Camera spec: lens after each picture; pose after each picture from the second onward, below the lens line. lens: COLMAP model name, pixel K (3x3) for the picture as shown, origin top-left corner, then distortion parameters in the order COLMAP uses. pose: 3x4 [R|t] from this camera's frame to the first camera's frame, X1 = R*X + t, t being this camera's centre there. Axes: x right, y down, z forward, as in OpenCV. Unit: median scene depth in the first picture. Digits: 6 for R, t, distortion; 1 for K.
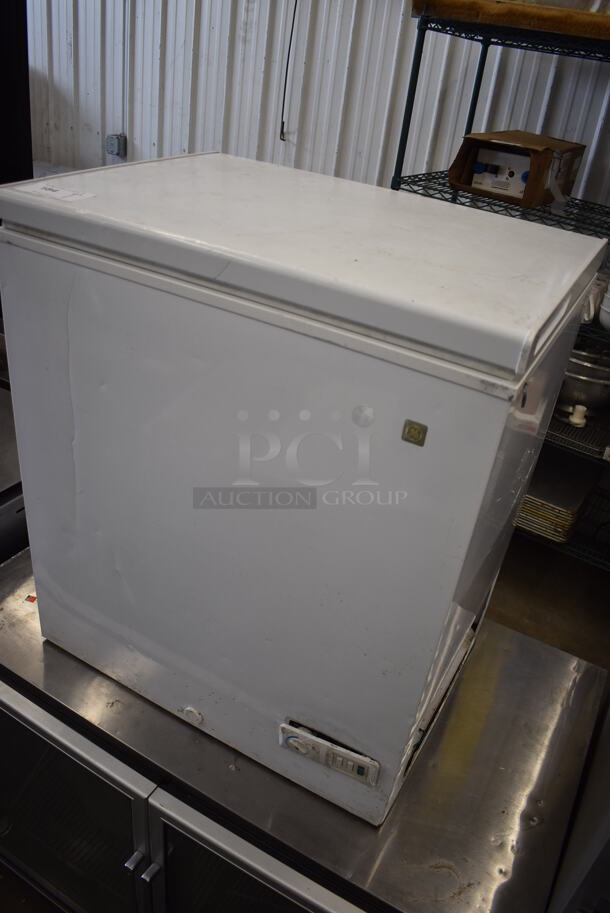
lens RADIAL K [[706.8, 0, 305.0], [0, 706.8, 456.5], [0, 0, 1]] dist [-0.081655, 0.002635]
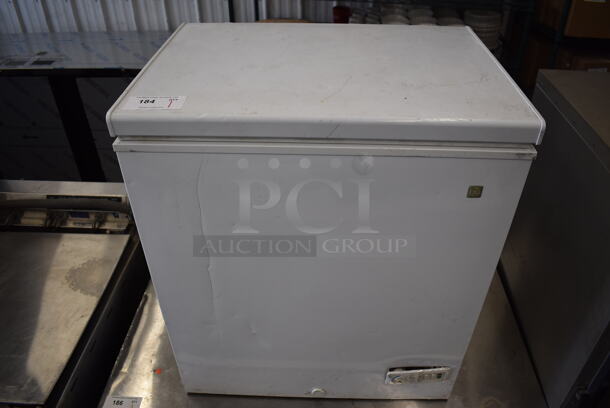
lens RADIAL K [[472.2, 0, 305.0], [0, 472.2, 204.0], [0, 0, 1]] dist [-0.081655, 0.002635]
pose [[0.886652, -0.359838, 0.290456, -0.433458], [0.322739, 0.931347, 0.168620, -0.262569], [-0.331191, -0.055766, 0.941914, 0.073885]]
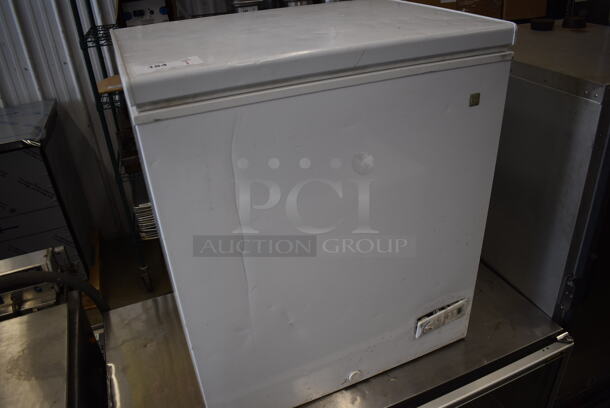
lens RADIAL K [[472.2, 0, 305.0], [0, 472.2, 204.0], [0, 0, 1]] dist [-0.081655, 0.002635]
pose [[0.608918, -0.515487, 0.602903, -0.809715], [0.517668, 0.834136, 0.190361, -0.218496], [-0.601032, 0.196189, 0.774771, 0.304575]]
